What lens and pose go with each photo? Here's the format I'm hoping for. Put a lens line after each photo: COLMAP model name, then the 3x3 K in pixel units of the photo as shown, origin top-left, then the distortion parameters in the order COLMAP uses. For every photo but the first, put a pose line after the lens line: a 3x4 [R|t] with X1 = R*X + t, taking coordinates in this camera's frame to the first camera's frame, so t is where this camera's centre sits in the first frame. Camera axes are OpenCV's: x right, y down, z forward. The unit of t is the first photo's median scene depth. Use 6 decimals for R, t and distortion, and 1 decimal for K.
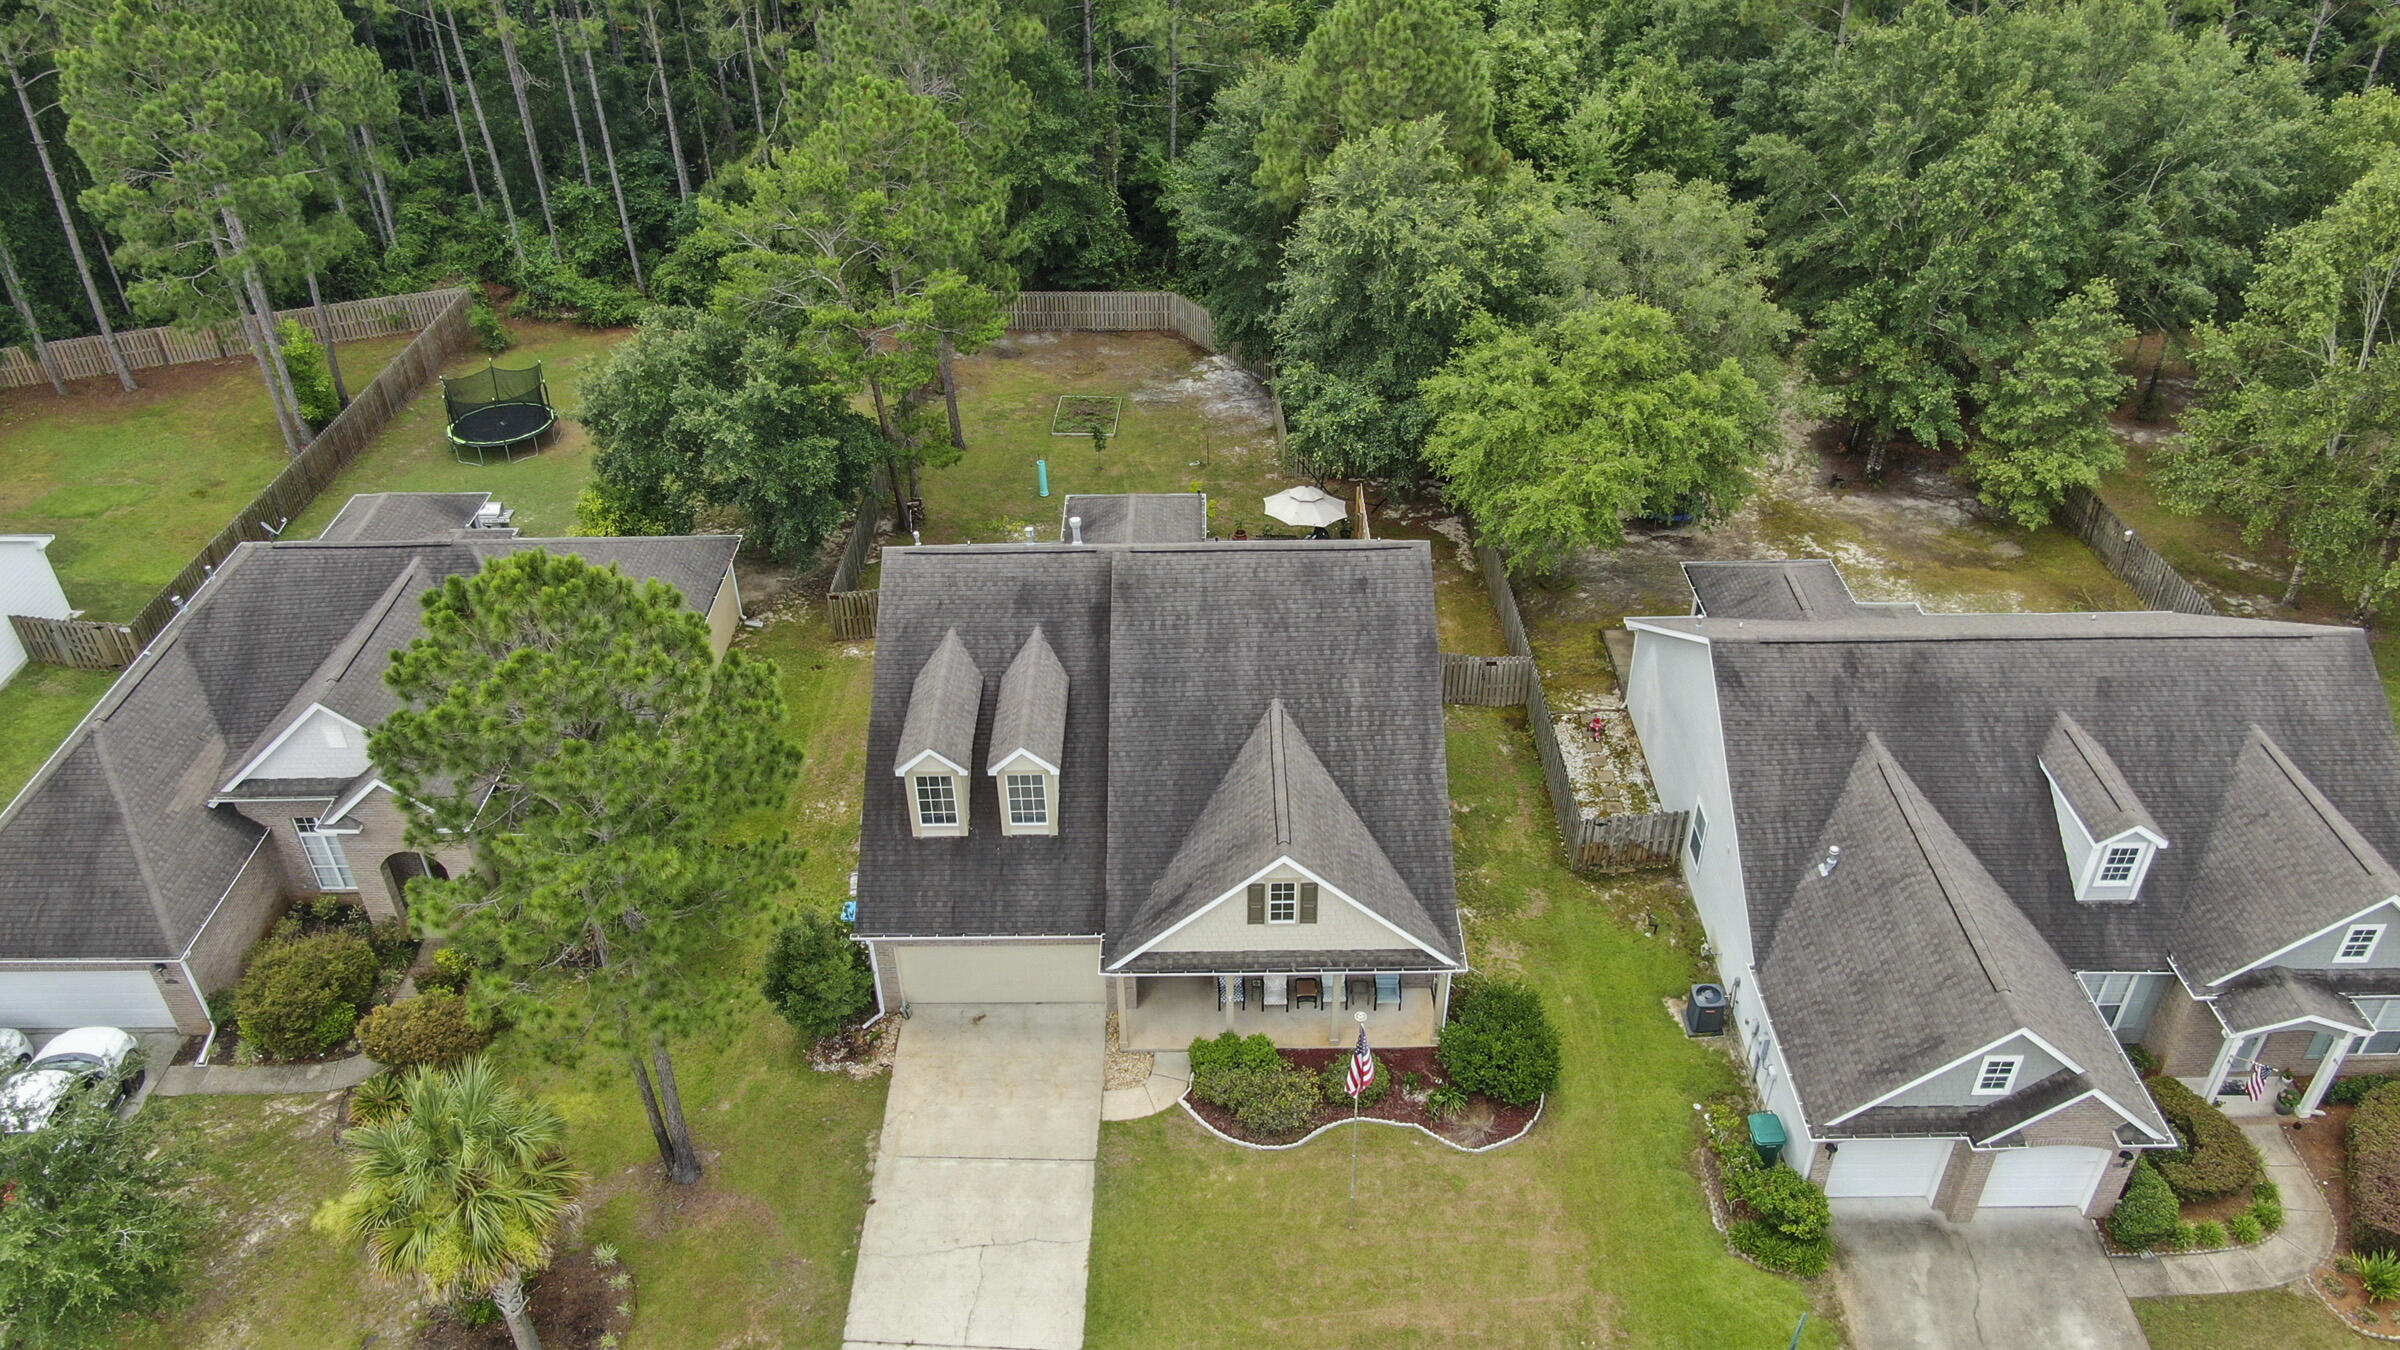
lens RADIAL K [[1709.3, 0, 1203.7], [0, 1709.3, 668.2], [0, 0, 1]] dist [-0.020475, 0.009561]
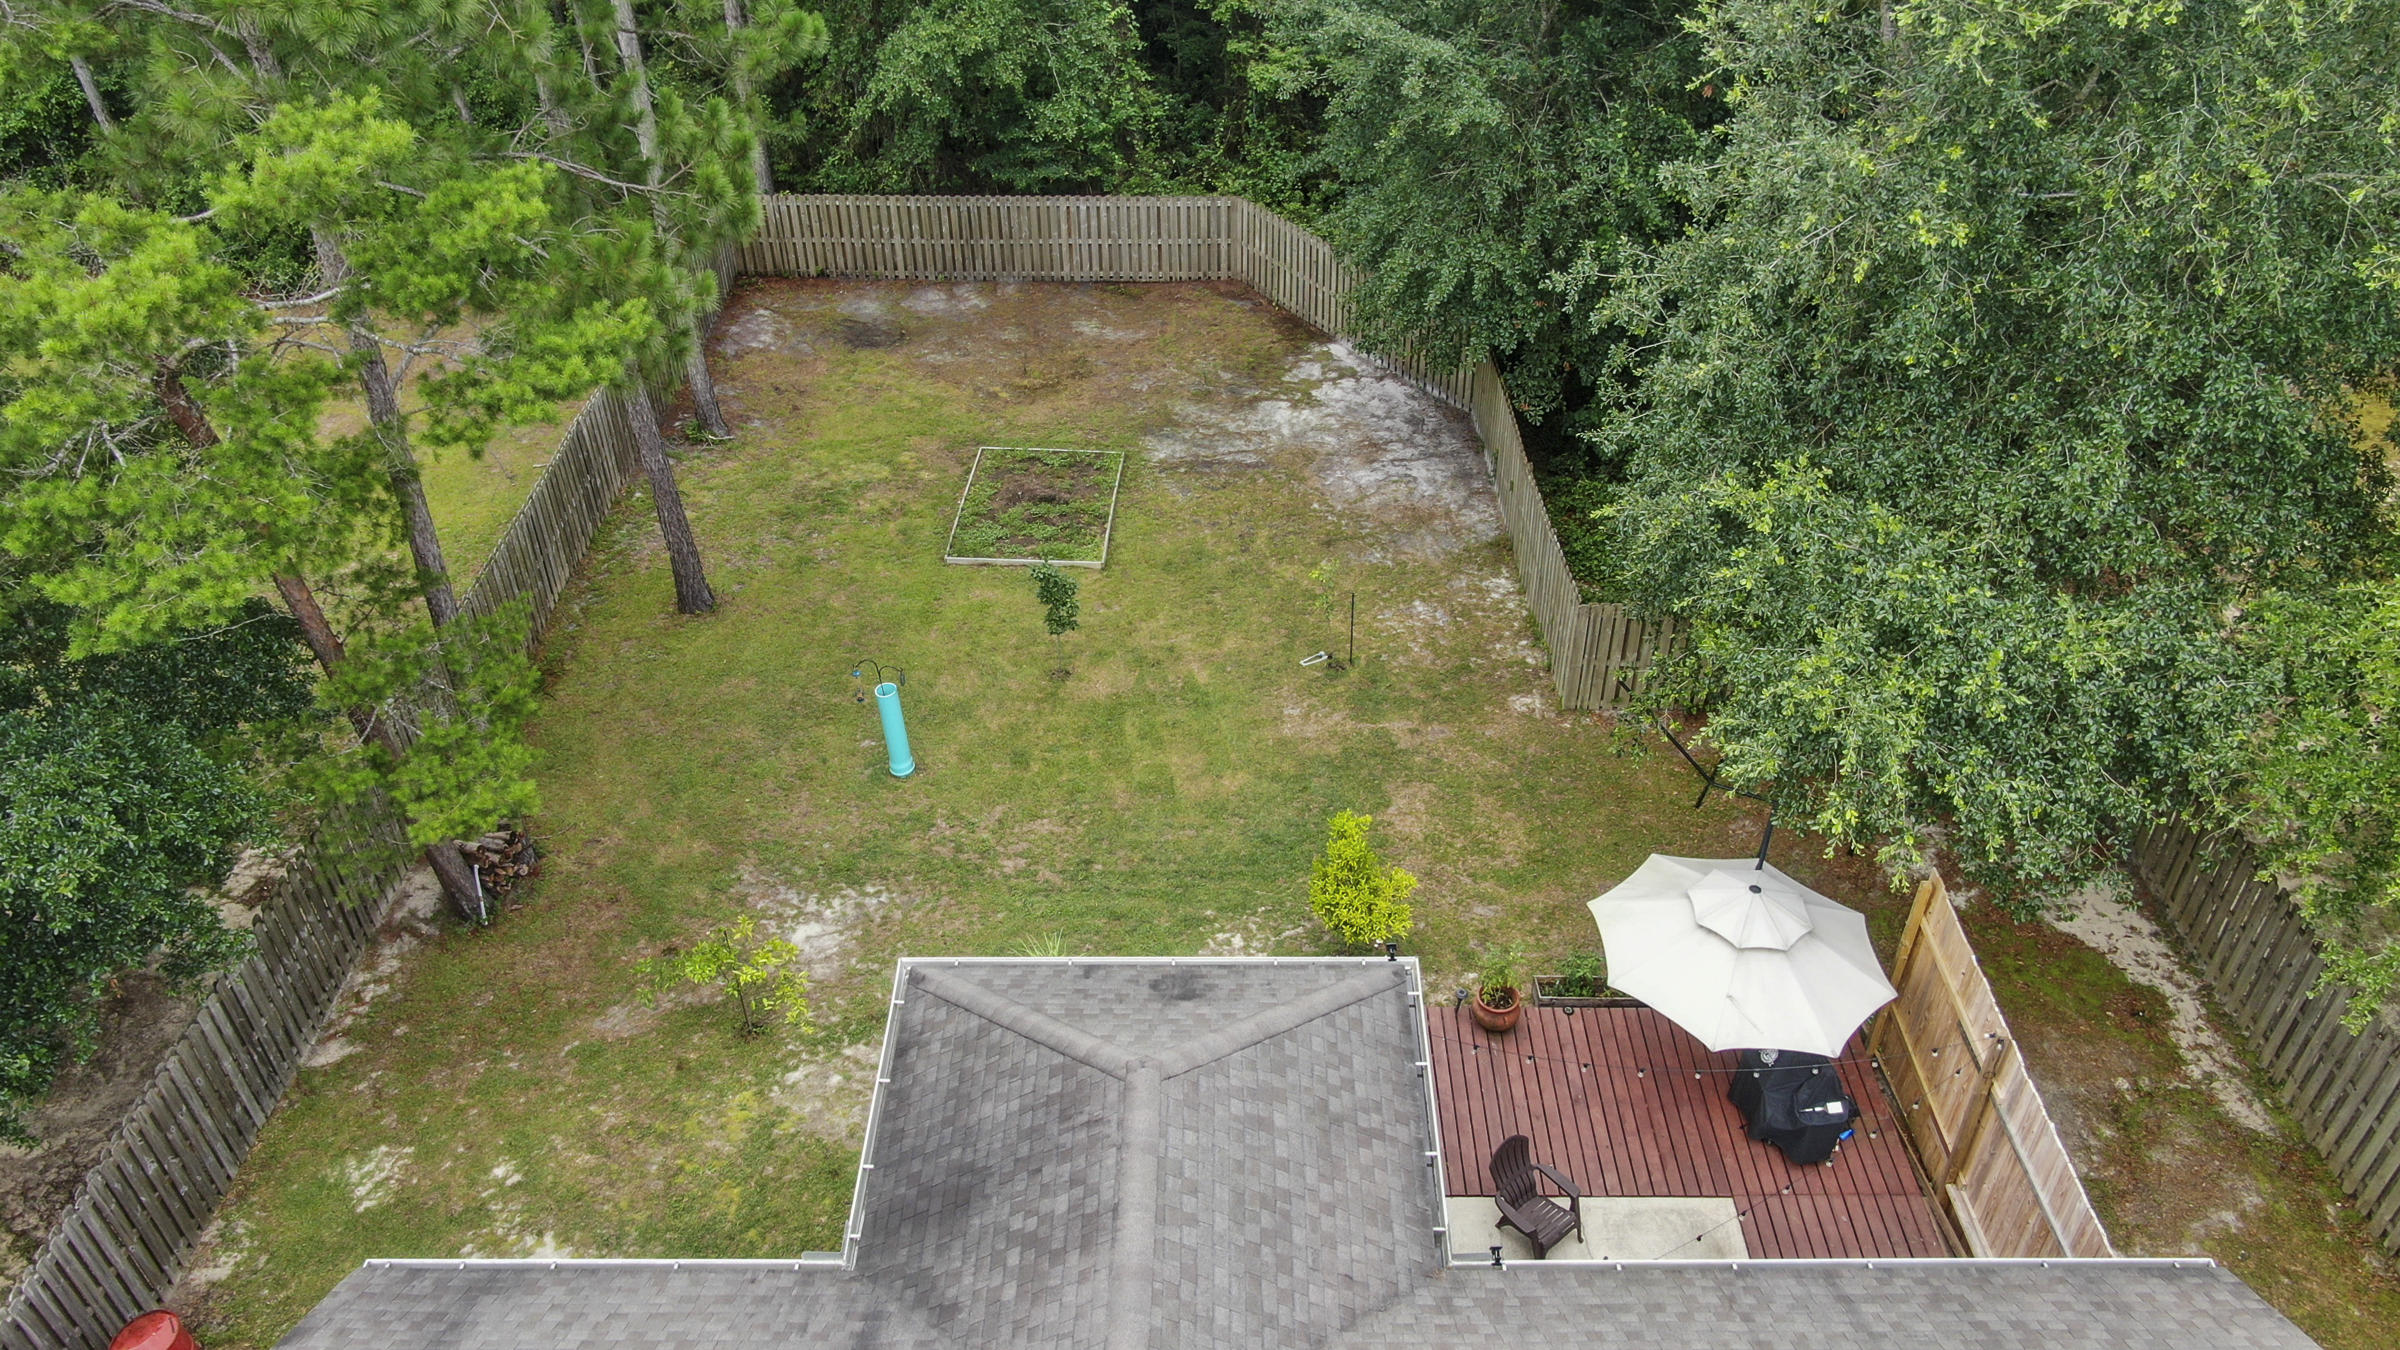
lens RADIAL K [[1709.3, 0, 1202.7], [0, 1709.3, 672.0], [0, 0, 1]] dist [-0.020475, 0.009561]
pose [[0.999921, 0.004390, -0.011754, -0.037288], [-0.003752, 0.998548, 0.053733, -0.201579], [0.011973, -0.053685, 0.998486, 0.918229]]
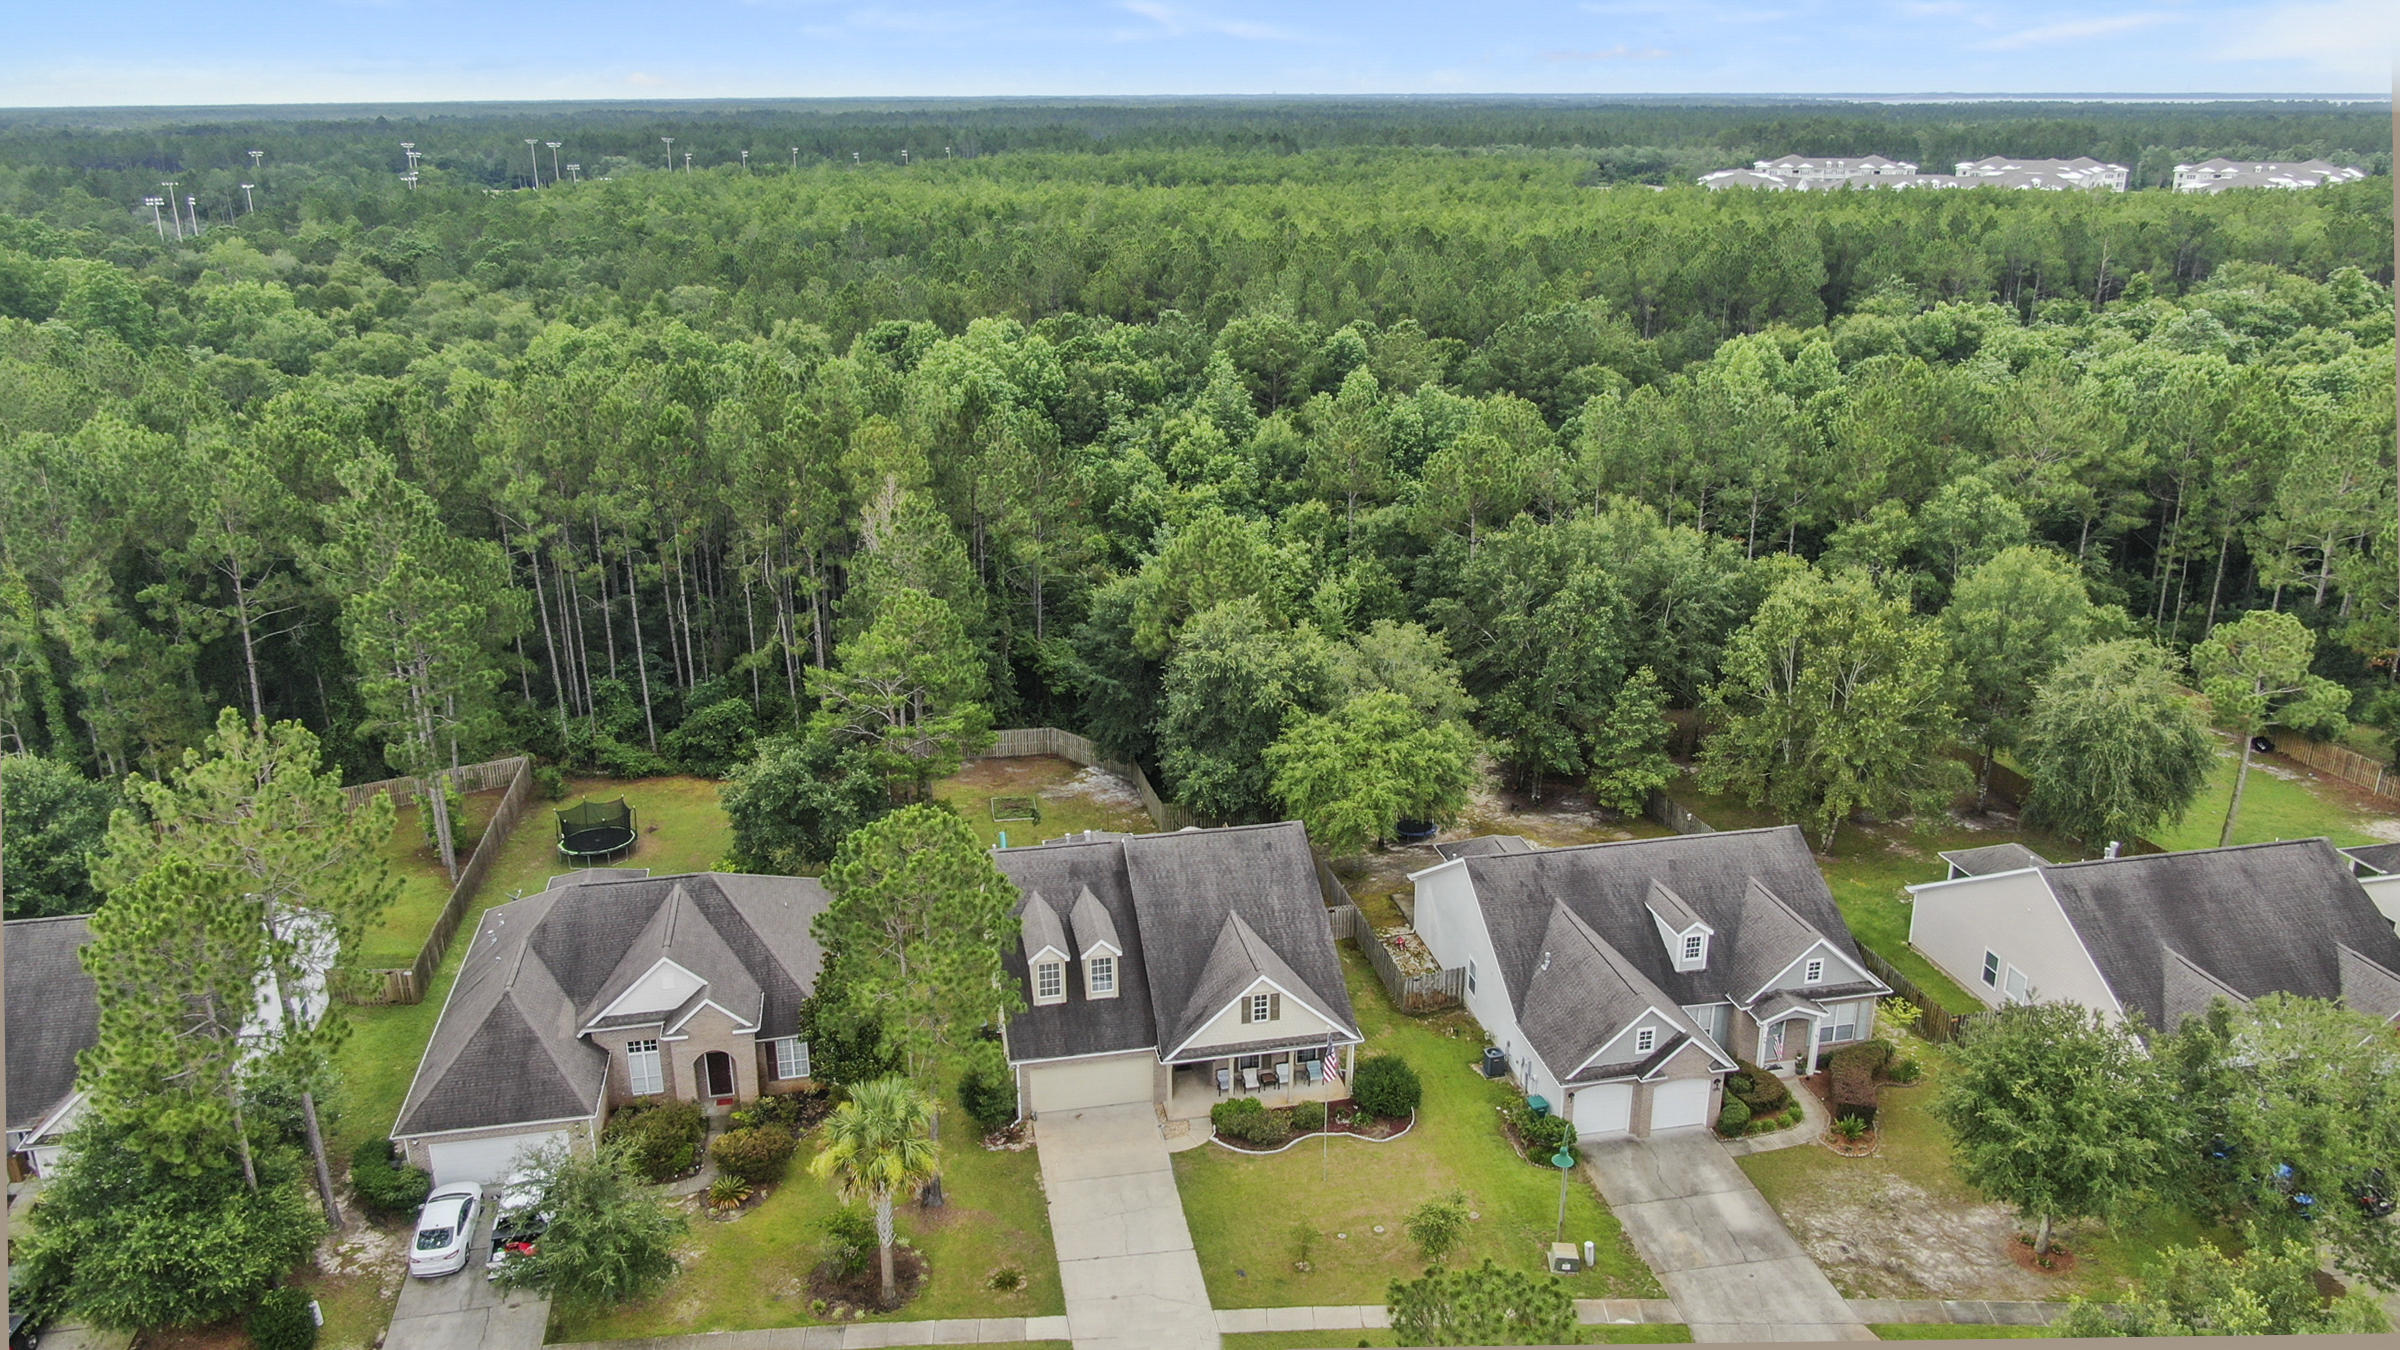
lens RADIAL K [[1709.3, 0, 1189.4], [0, 1709.3, 668.4], [0, 0, 1]] dist [-0.020475, 0.009561]
pose [[0.981587, -0.055367, 0.182818, -0.279608], [0.105143, 0.955645, -0.275115, 0.235667], [-0.159477, 0.289271, 0.943869, -0.650783]]
